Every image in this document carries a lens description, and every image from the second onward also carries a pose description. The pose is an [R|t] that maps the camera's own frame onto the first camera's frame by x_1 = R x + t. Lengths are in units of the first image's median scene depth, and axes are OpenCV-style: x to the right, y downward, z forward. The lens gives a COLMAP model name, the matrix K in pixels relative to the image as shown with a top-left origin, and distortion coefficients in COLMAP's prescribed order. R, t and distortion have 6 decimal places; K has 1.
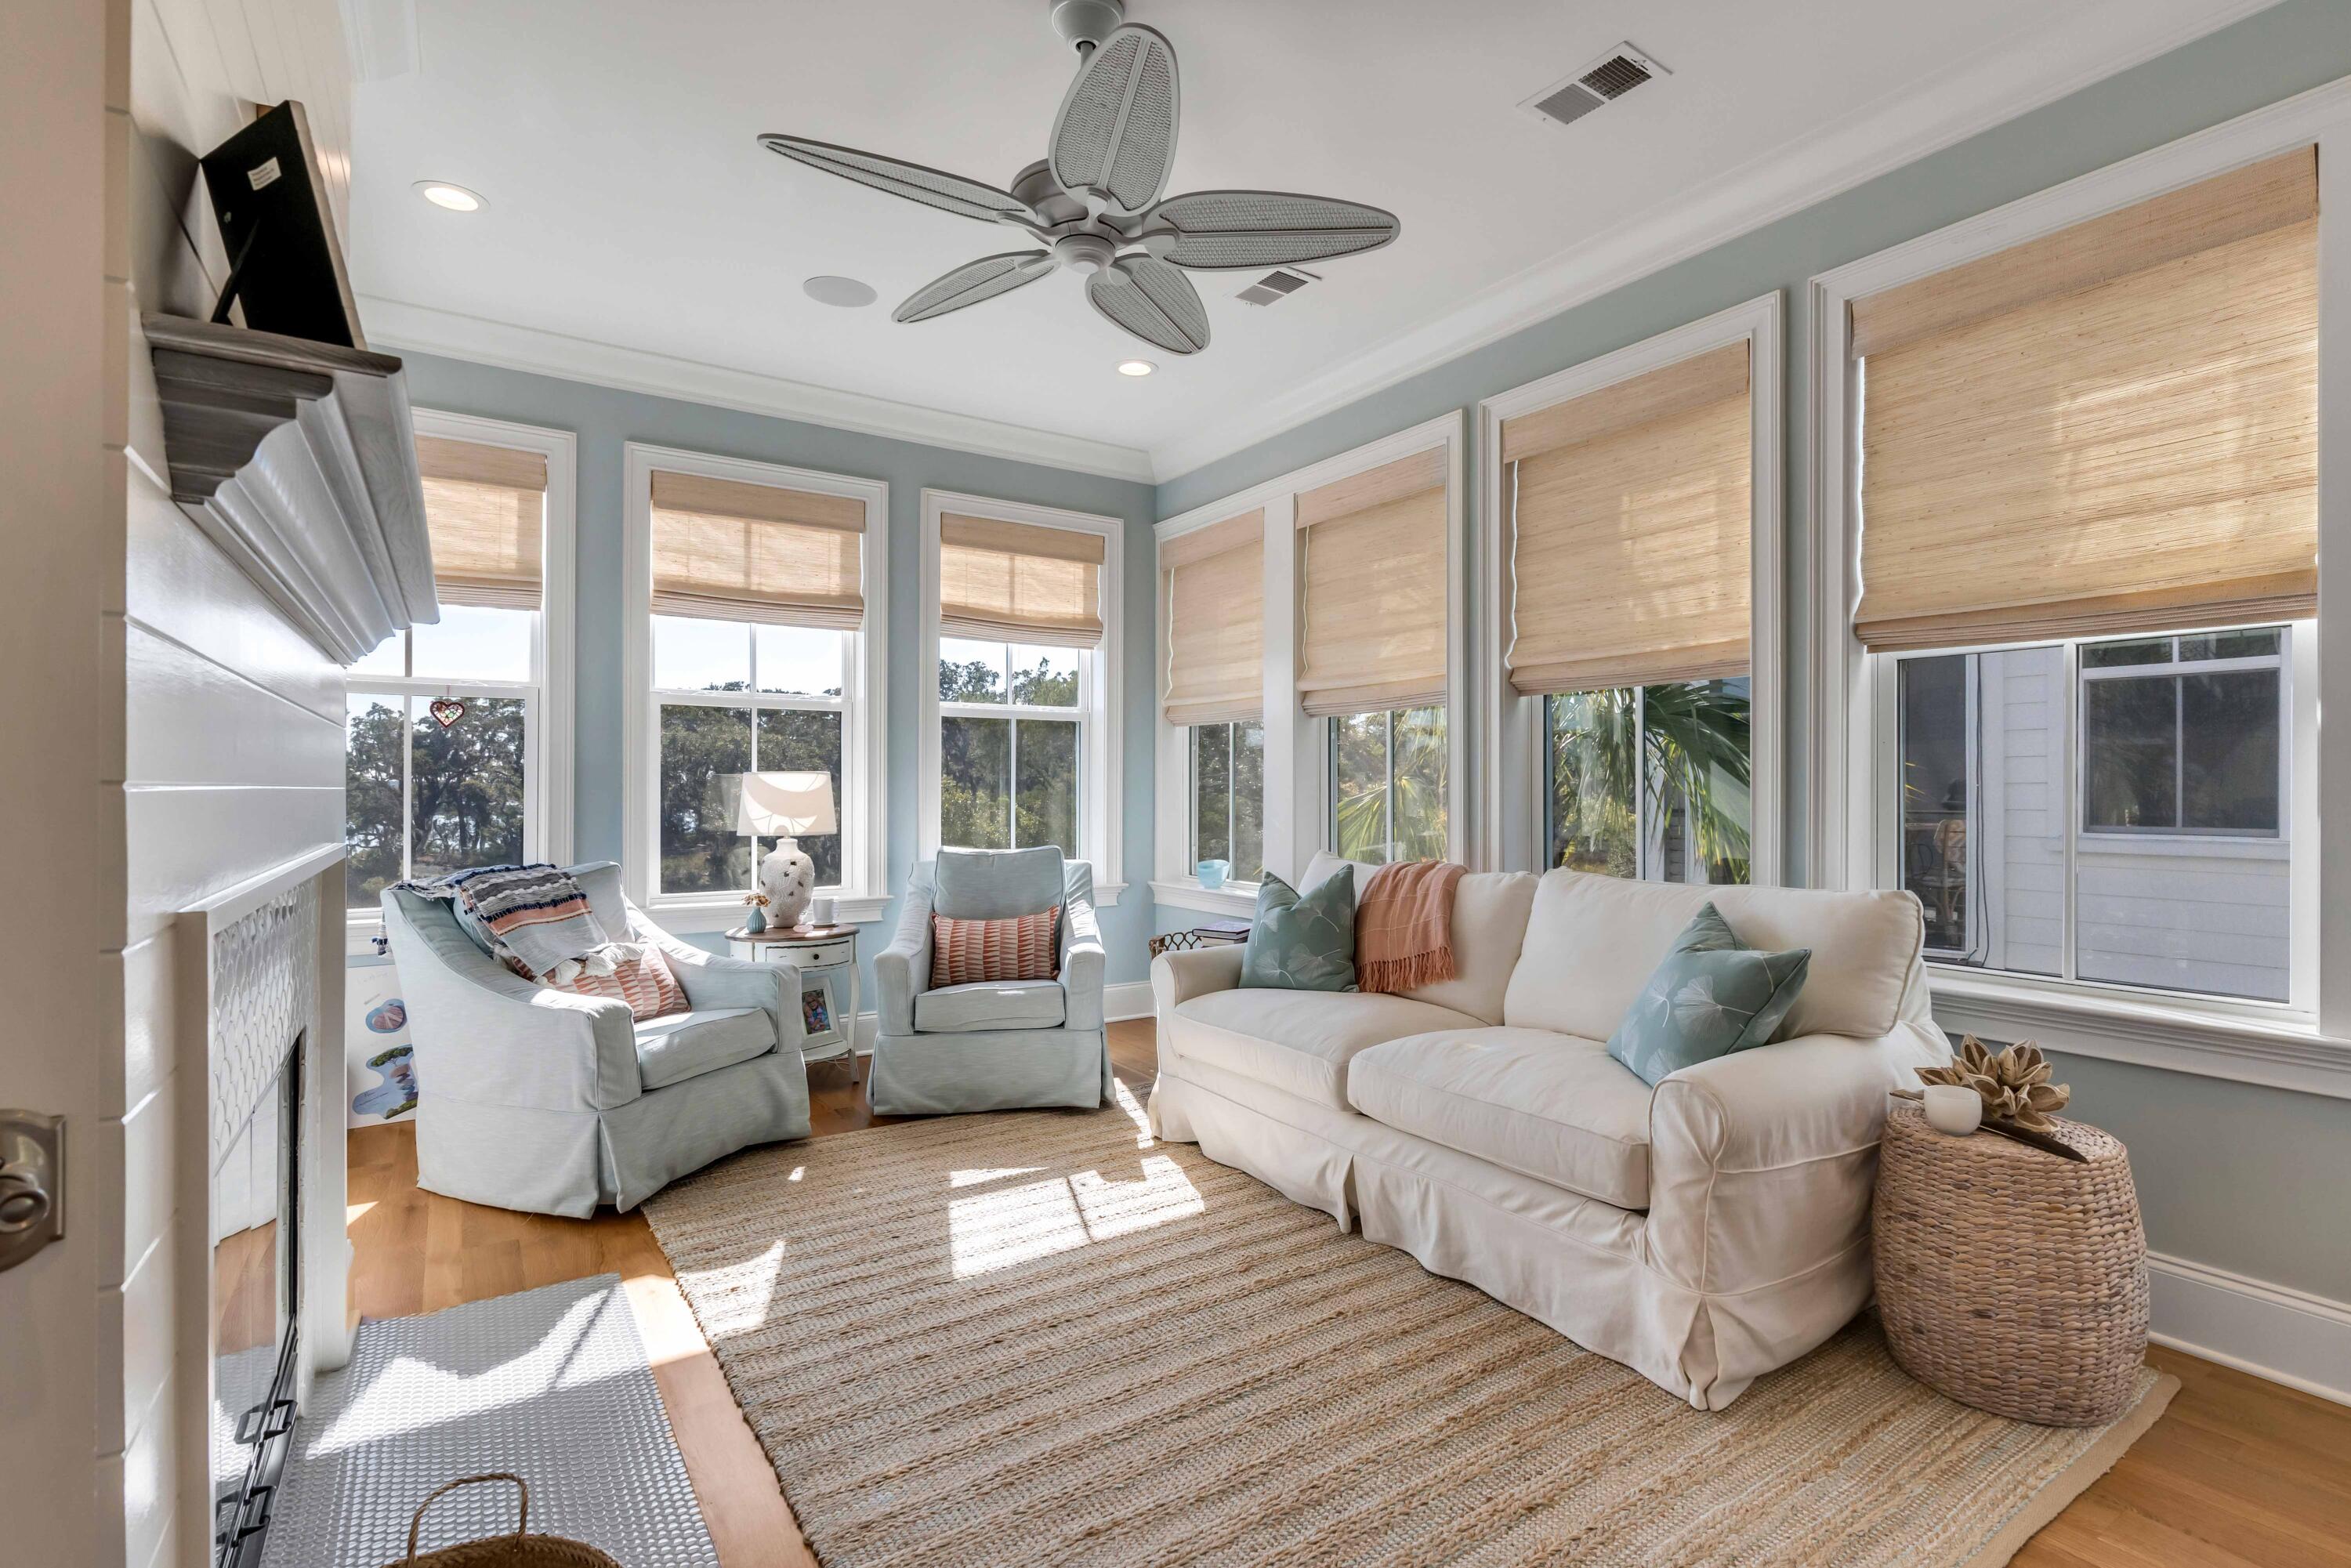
lens RADIAL K [[1082.2, 0, 1175.7], [0, 1082.2, 759.7], [0, 0, 1]] dist [-0.011655, 0.002723]
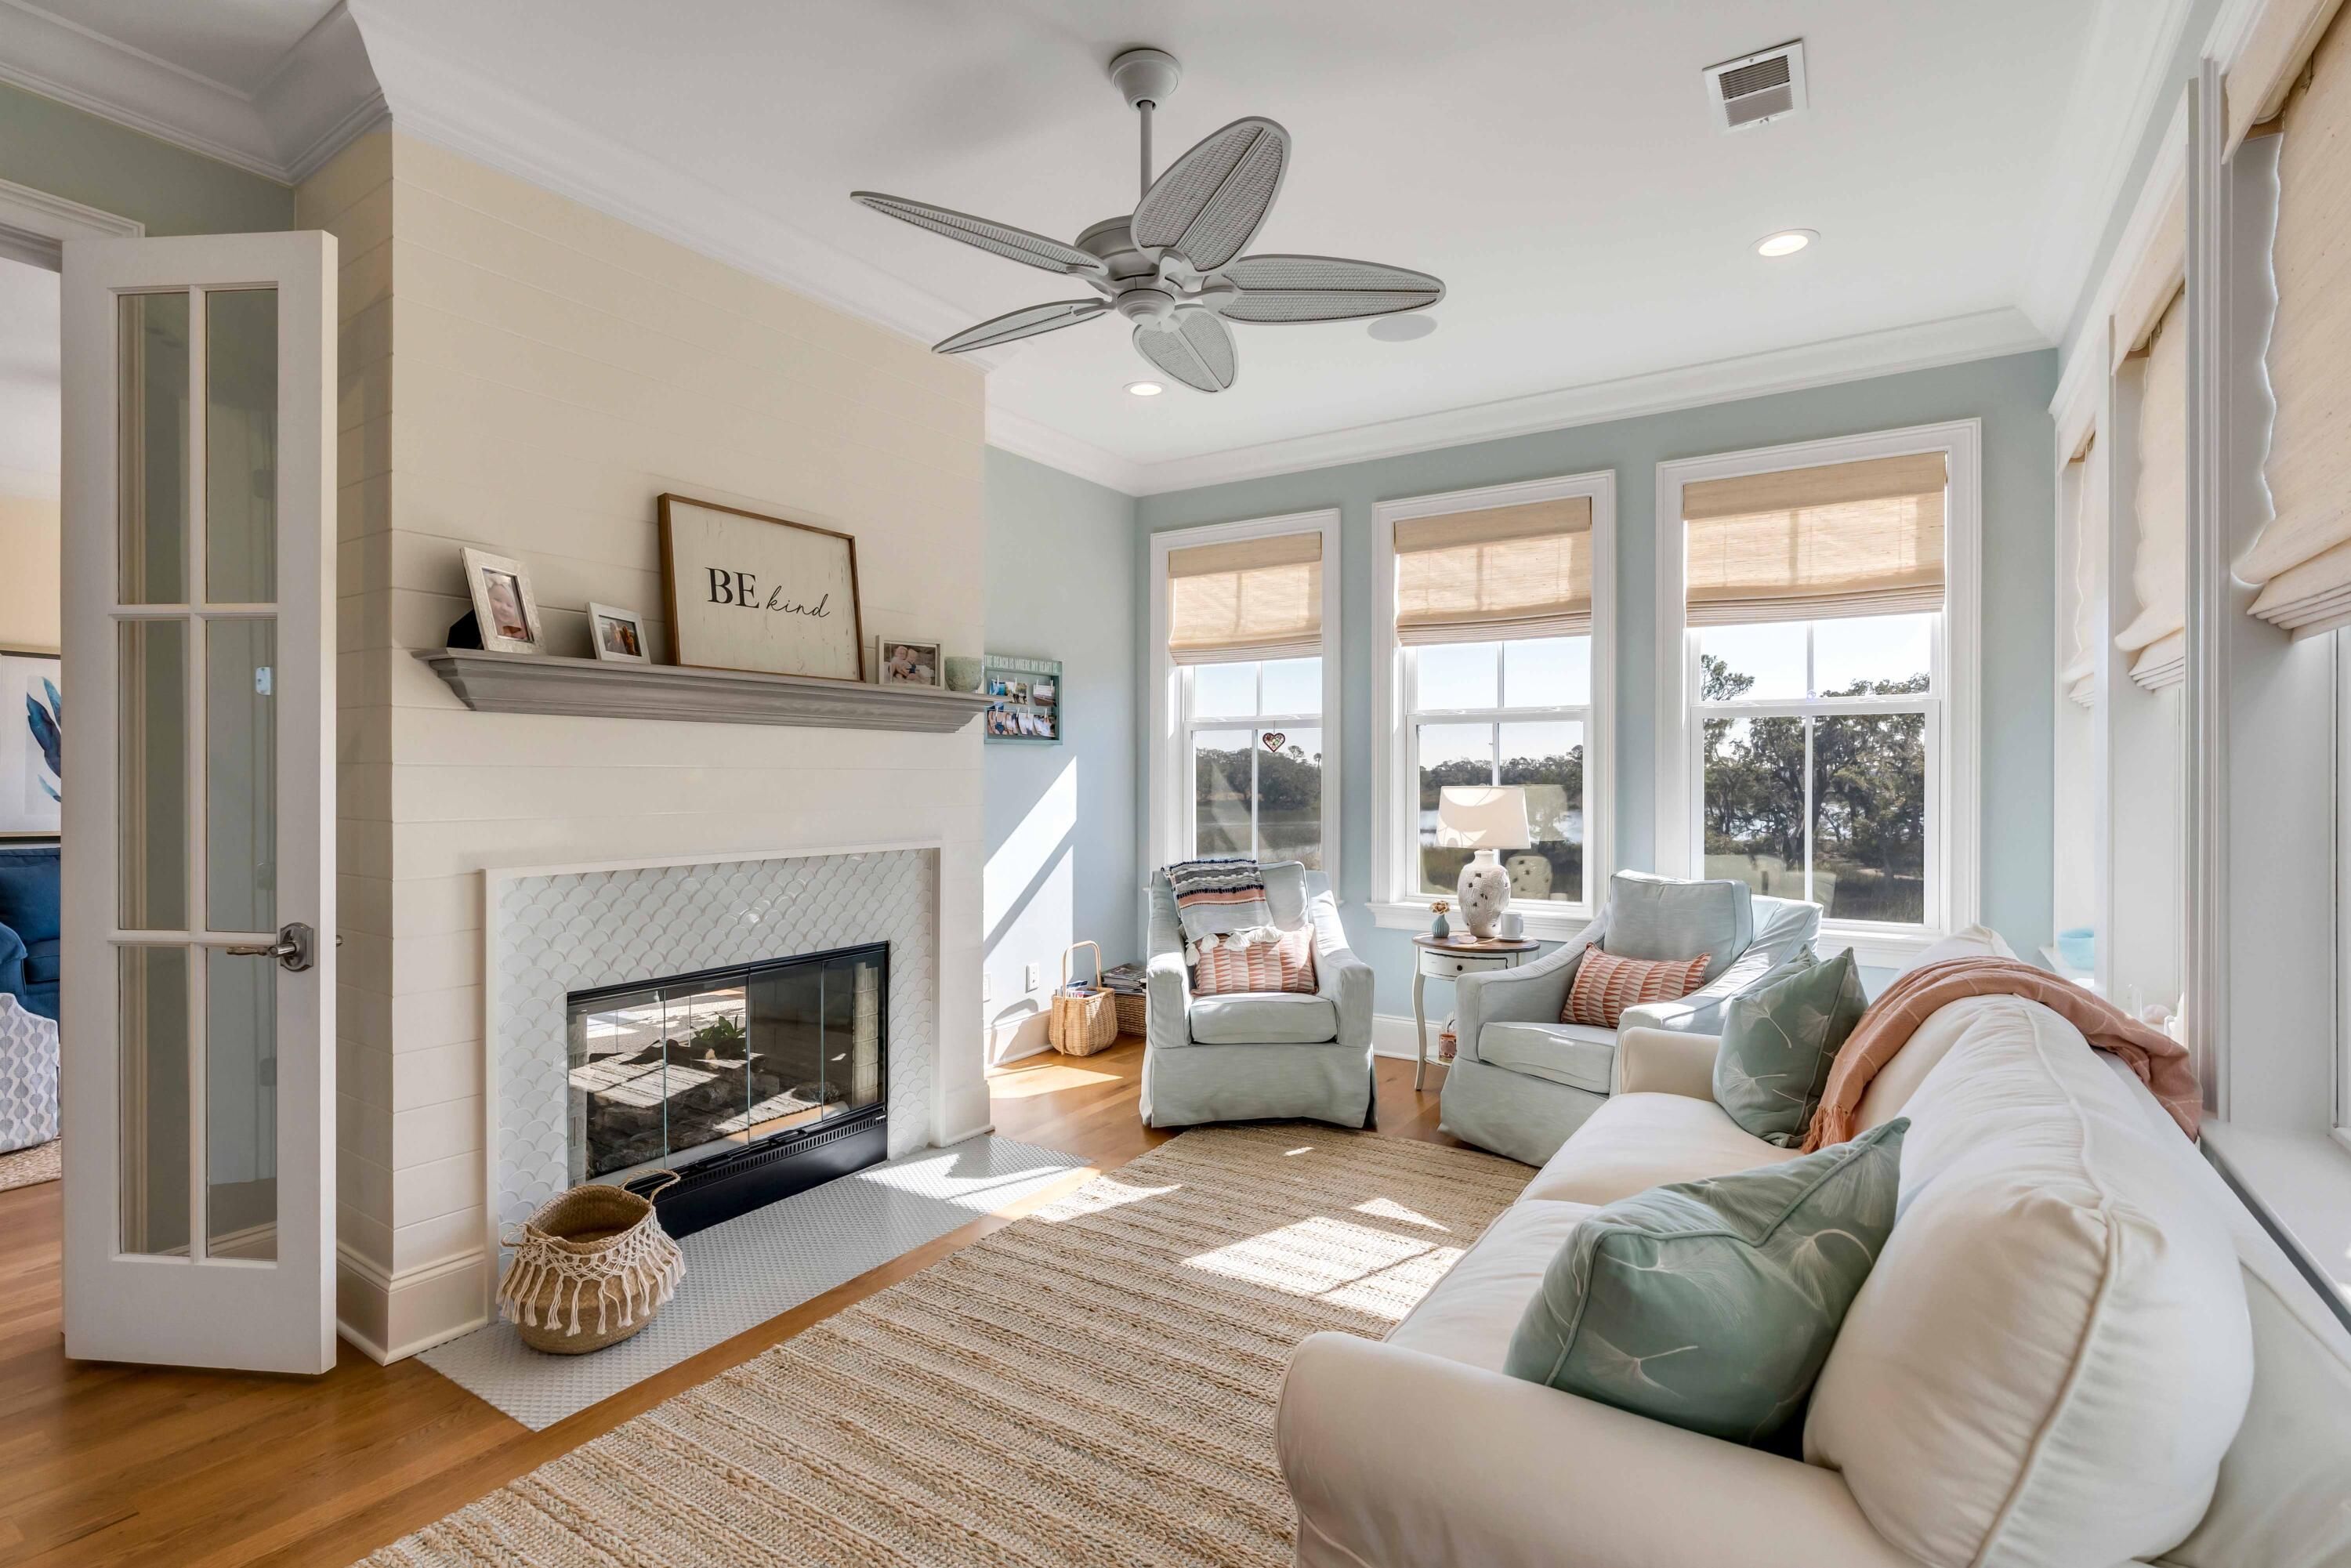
lens RADIAL K [[1082.2, 0, 1197.1], [0, 1082.2, 767.6], [0, 0, 1]] dist [-0.011655, 0.002723]
pose [[0.421528, -0.016067, -0.906673, 0.618381], [0.016256, 0.999816, -0.010159, -0.000629], [0.906670, -0.010456, 0.421712, 0.443777]]
